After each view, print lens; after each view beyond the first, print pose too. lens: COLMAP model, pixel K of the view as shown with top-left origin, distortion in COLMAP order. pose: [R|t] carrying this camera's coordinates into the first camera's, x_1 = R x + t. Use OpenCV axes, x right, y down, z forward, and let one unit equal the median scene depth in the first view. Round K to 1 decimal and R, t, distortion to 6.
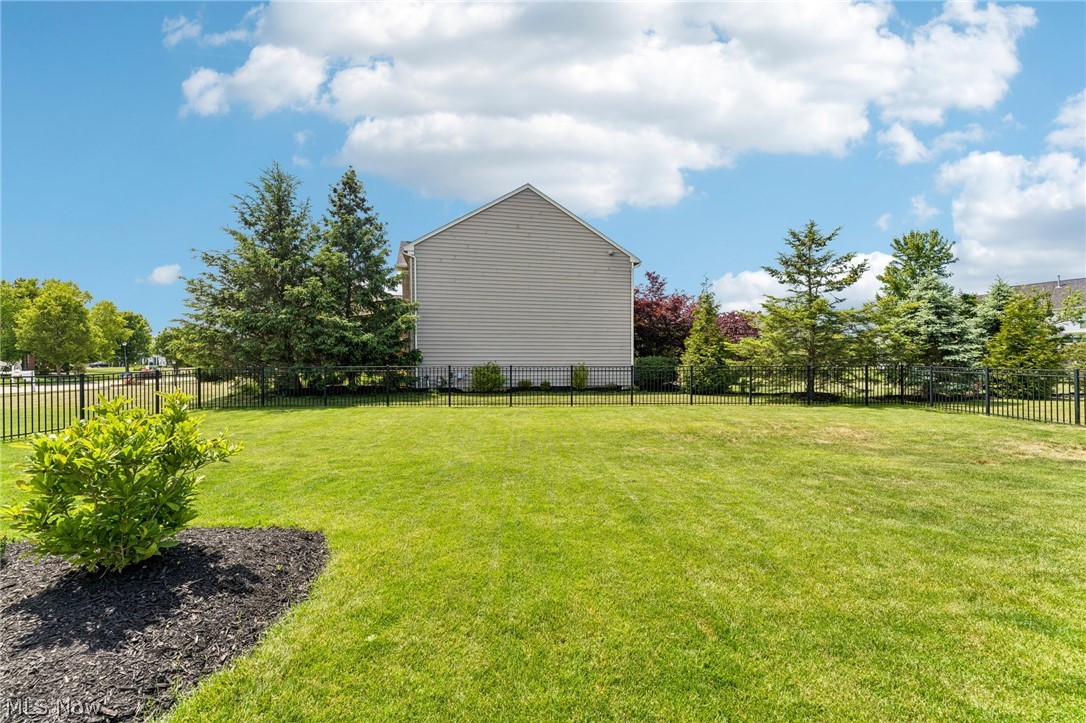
lens RADIAL K [[432.4, 0, 543.0], [0, 432.4, 361.5], [0, 0, 1]] dist [-0.008514, -0.000412]
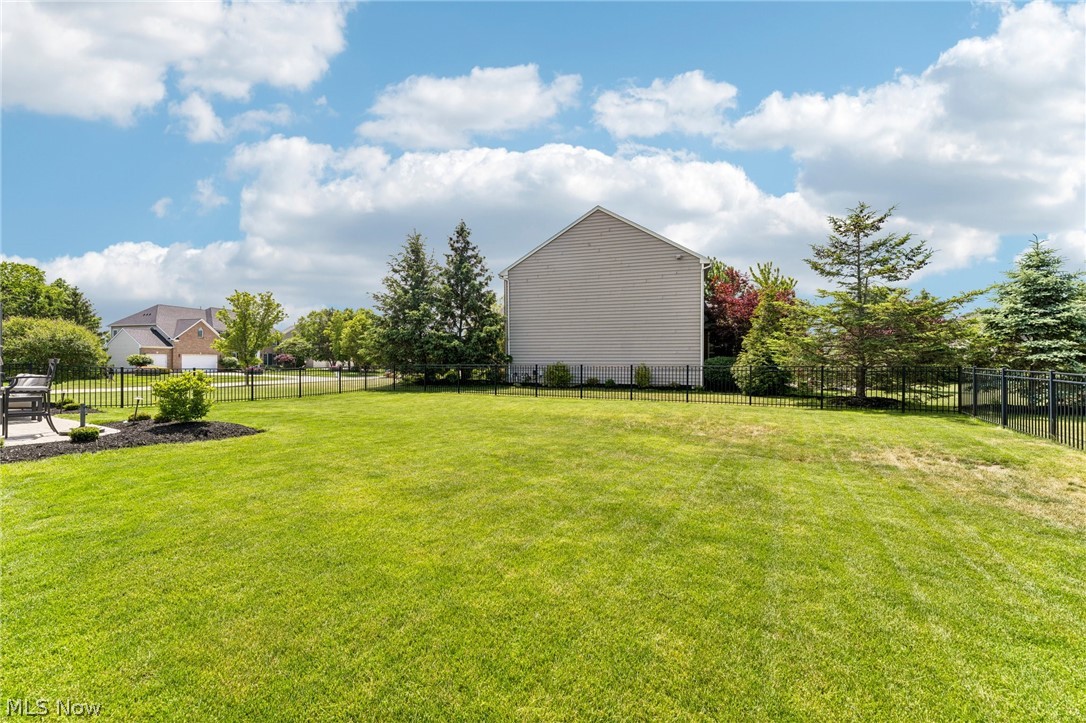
lens RADIAL K [[432.4, 0, 543.0], [0, 432.4, 361.5], [0, 0, 1]] dist [-0.008514, -0.000412]
pose [[0.876164, 0.000586, -0.482013, 0.406009], [-0.000592, 1.000000, 0.000139, 0.000053], [0.482013, 0.000163, 0.876164, -0.075788]]
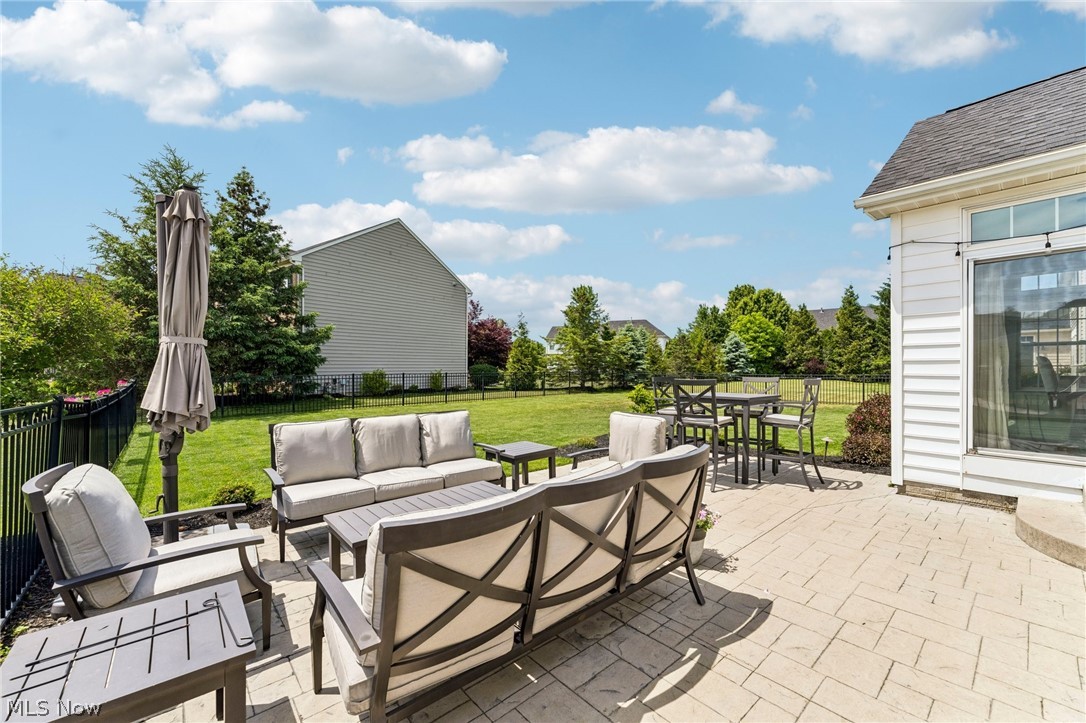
lens RADIAL K [[432.4, 0, 543.0], [0, 432.4, 361.5], [0, 0, 1]] dist [-0.008514, -0.000412]
pose [[0.738380, 0.006920, 0.674350, -0.560541], [-0.002499, 0.999969, -0.007525, -0.011918], [-0.674381, 0.003871, 0.738374, -0.142922]]
